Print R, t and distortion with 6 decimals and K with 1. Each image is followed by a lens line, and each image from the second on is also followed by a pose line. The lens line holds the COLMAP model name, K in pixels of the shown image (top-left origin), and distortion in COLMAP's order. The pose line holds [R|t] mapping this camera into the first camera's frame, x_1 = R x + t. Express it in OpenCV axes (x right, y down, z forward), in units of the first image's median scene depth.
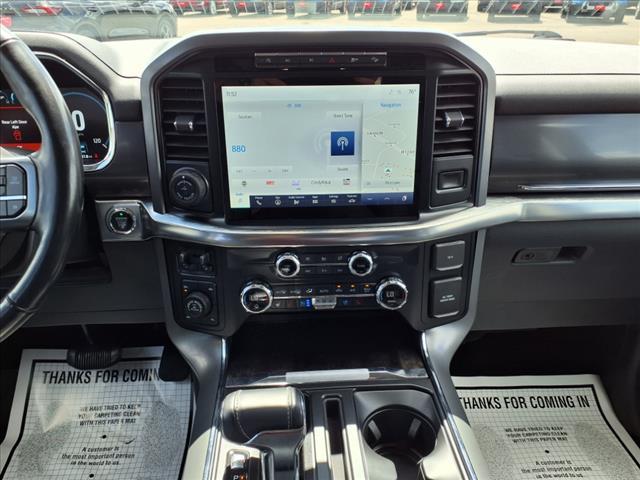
lens RADIAL K [[509.3, 0, 320.3], [0, 509.3, 247.6], [0, 0, 1]] dist [0.062523, -0.071000]
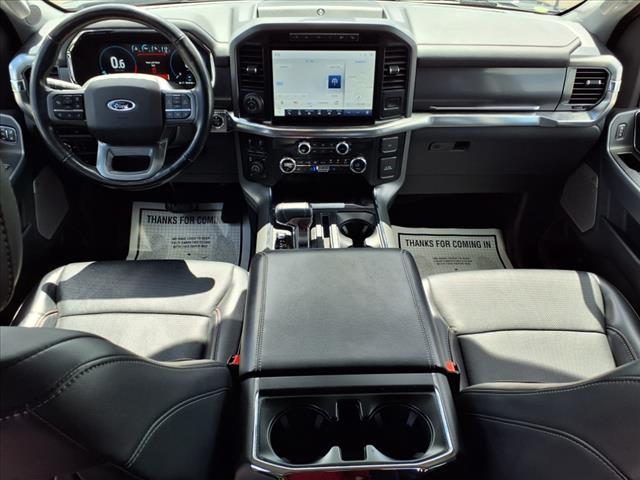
lens RADIAL K [[509.3, 0, 320.3], [0, 509.3, 247.6], [0, 0, 1]] dist [0.062523, -0.071000]
pose [[0.999609, 0.026785, -0.008036, 0.021471], [-0.024765, 0.981369, 0.190530, 0.036050], [0.012989, -0.190256, 0.981649, -0.942064]]
